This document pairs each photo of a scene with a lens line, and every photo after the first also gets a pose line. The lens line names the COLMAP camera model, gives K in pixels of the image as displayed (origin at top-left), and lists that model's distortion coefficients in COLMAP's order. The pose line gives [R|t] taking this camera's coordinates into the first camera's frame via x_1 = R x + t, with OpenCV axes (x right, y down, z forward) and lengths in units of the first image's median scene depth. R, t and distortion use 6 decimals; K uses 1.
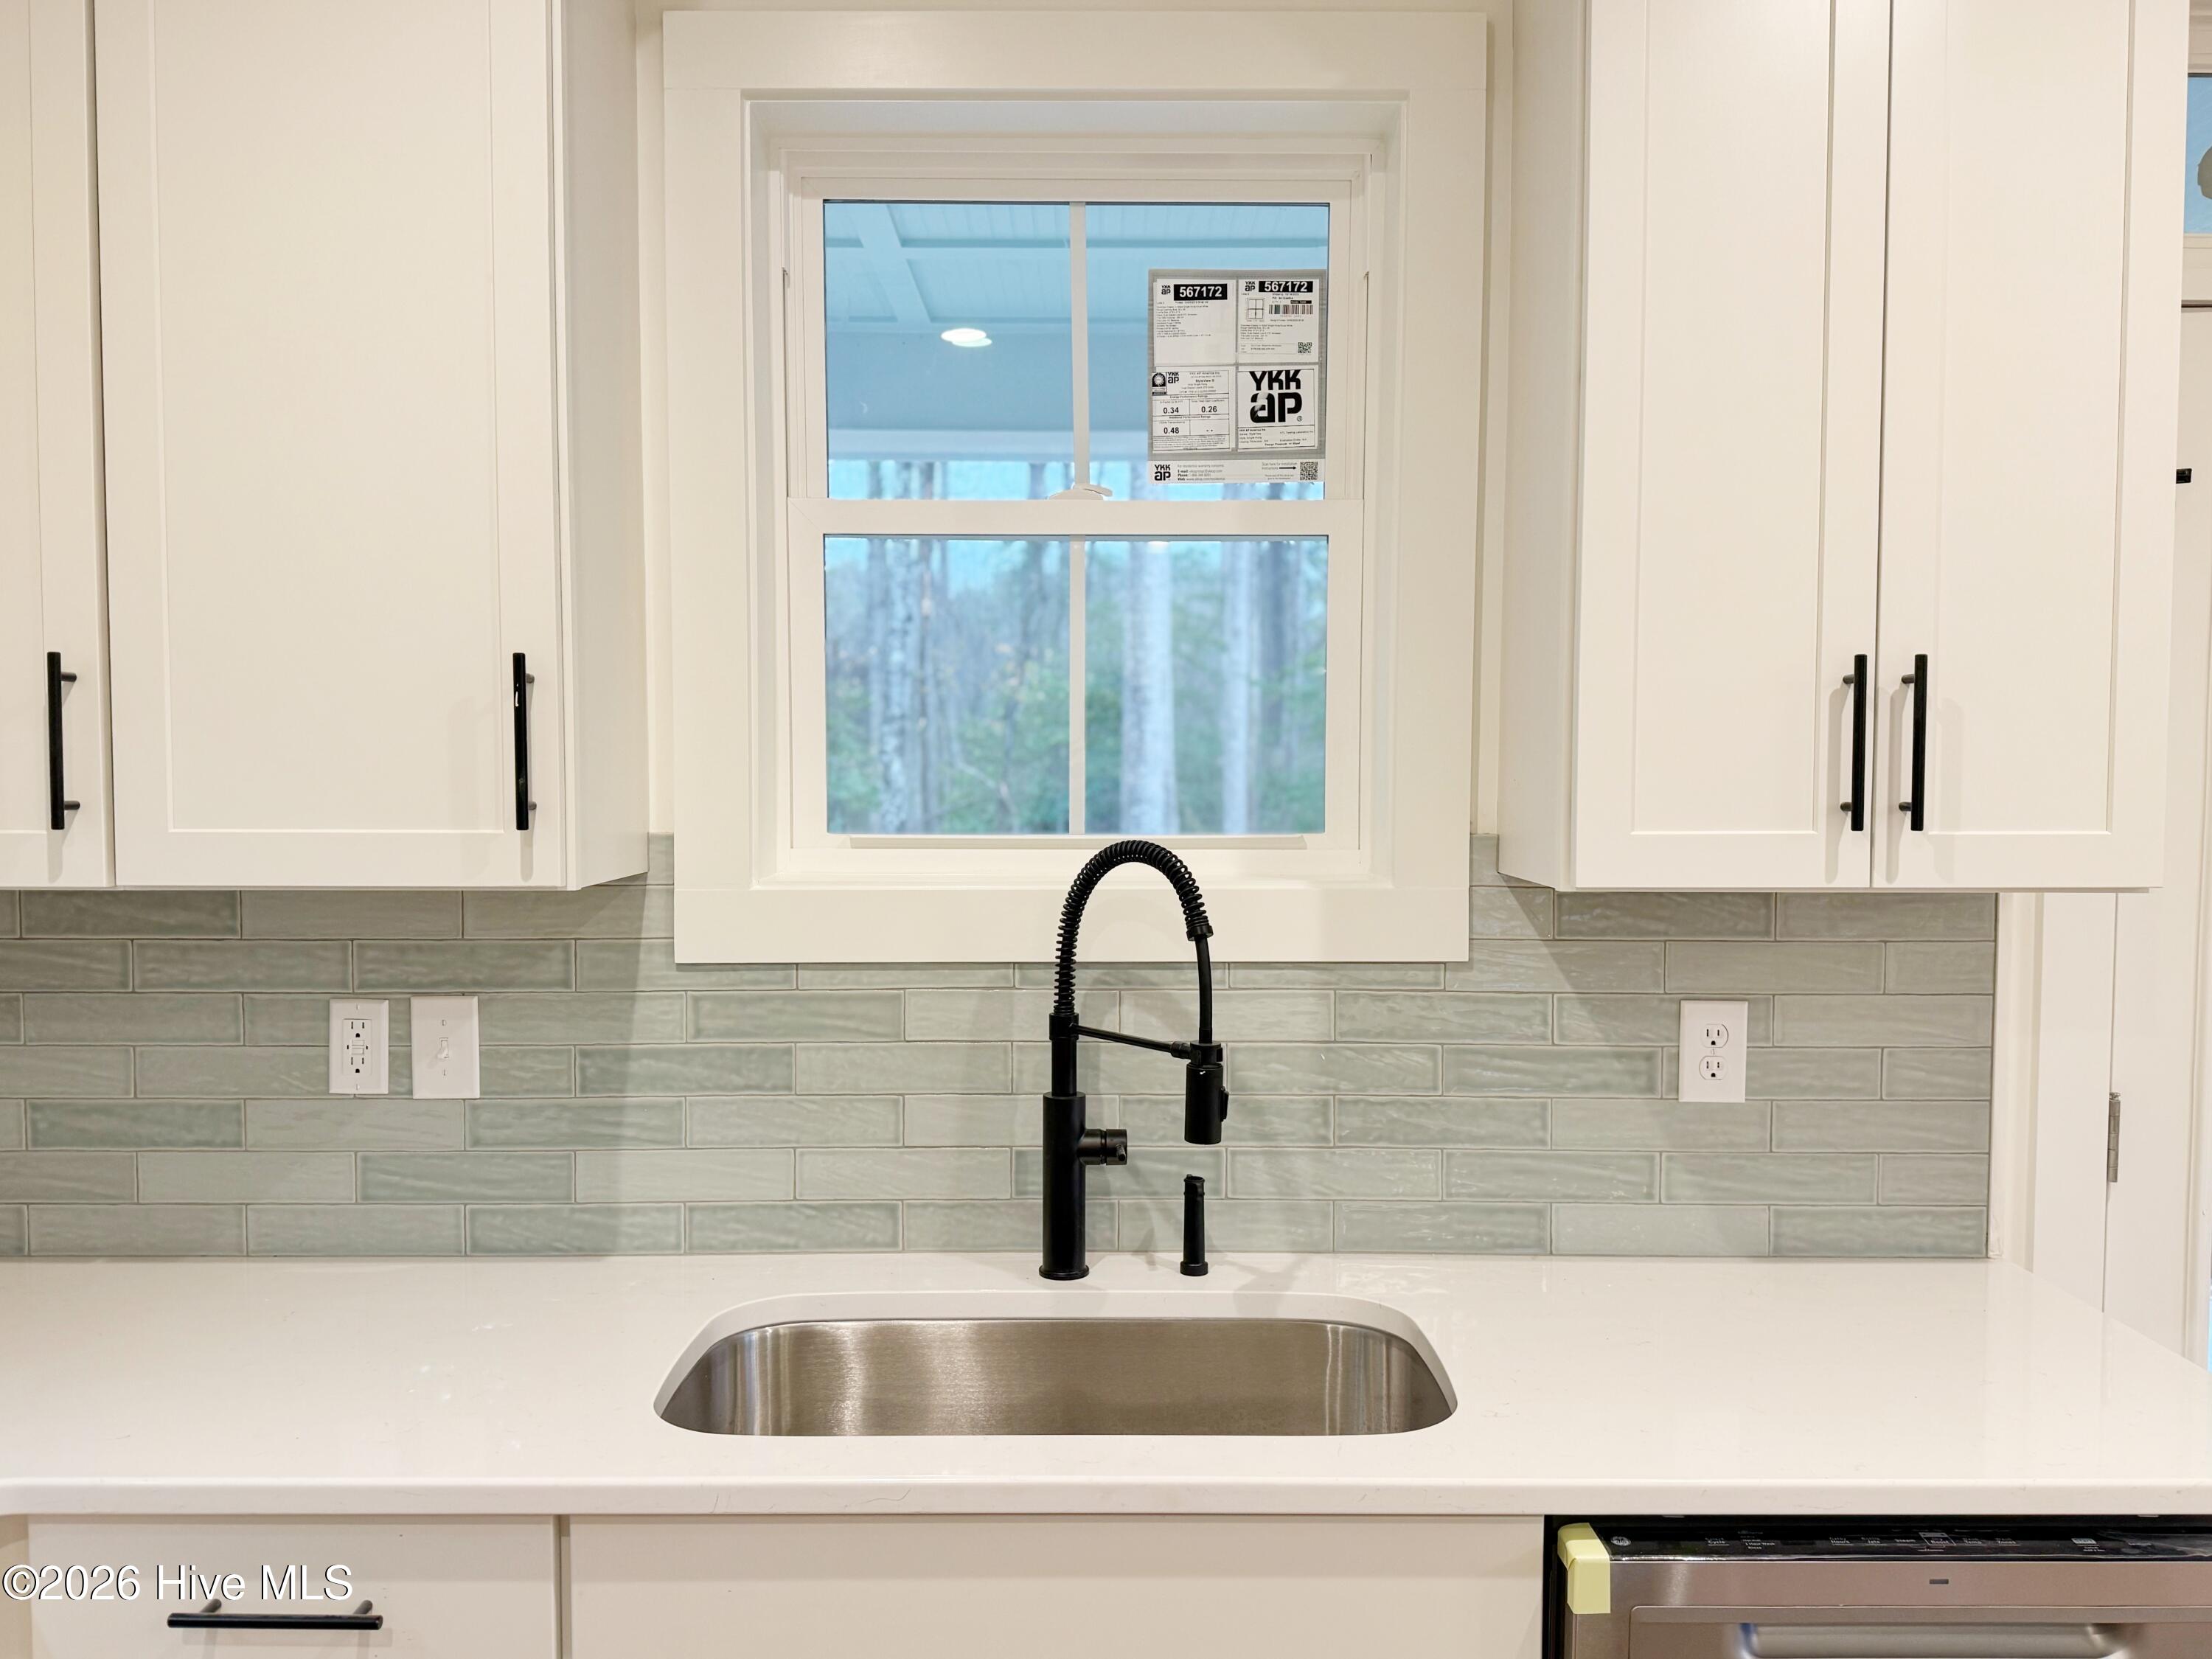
lens RADIAL K [[1686.4, 0, 1110.4], [0, 1686.4, 846.5], [0, 0, 1]] dist [0.088853, -0.092444]
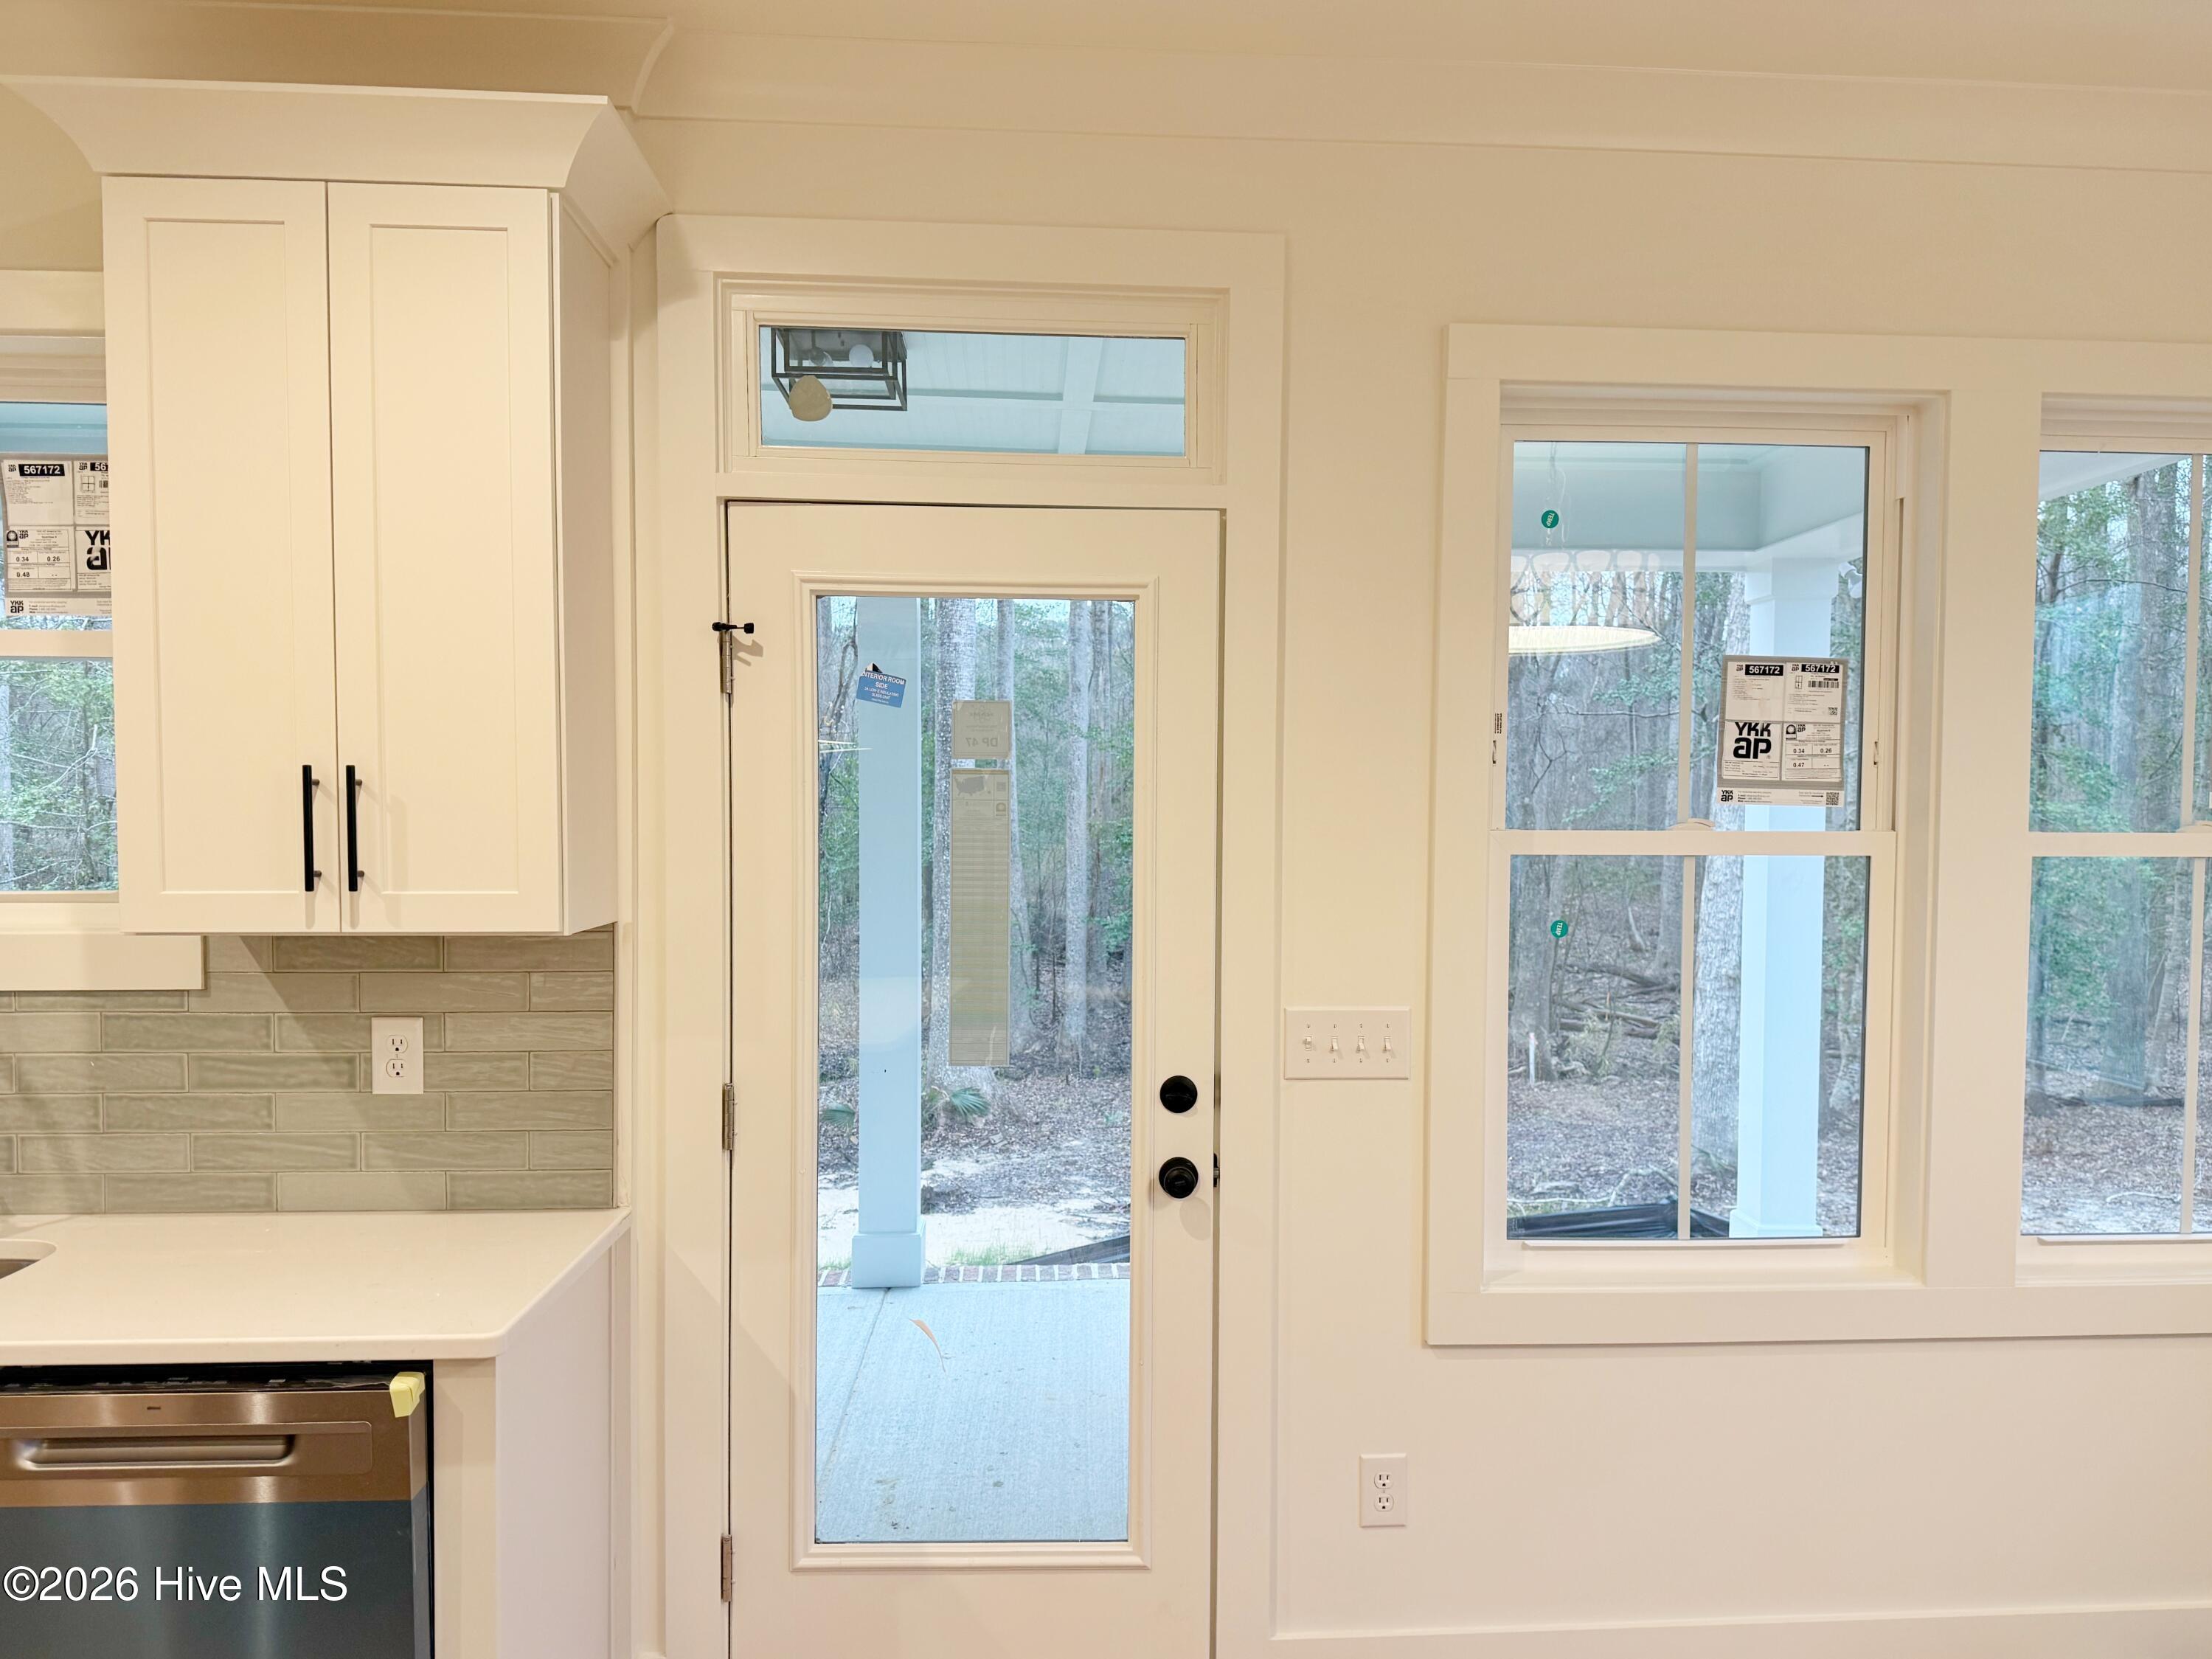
lens RADIAL K [[1656.9, 0, 1141.0], [0, 1656.9, 878.1], [0, 0, 1]] dist [-0.001847, -0.009145]
pose [[0.997688, -0.000299, 0.067961, 0.837414], [0.000506, 0.999995, -0.003022, -0.013267], [-0.067960, 0.003049, 0.997683, -0.317698]]
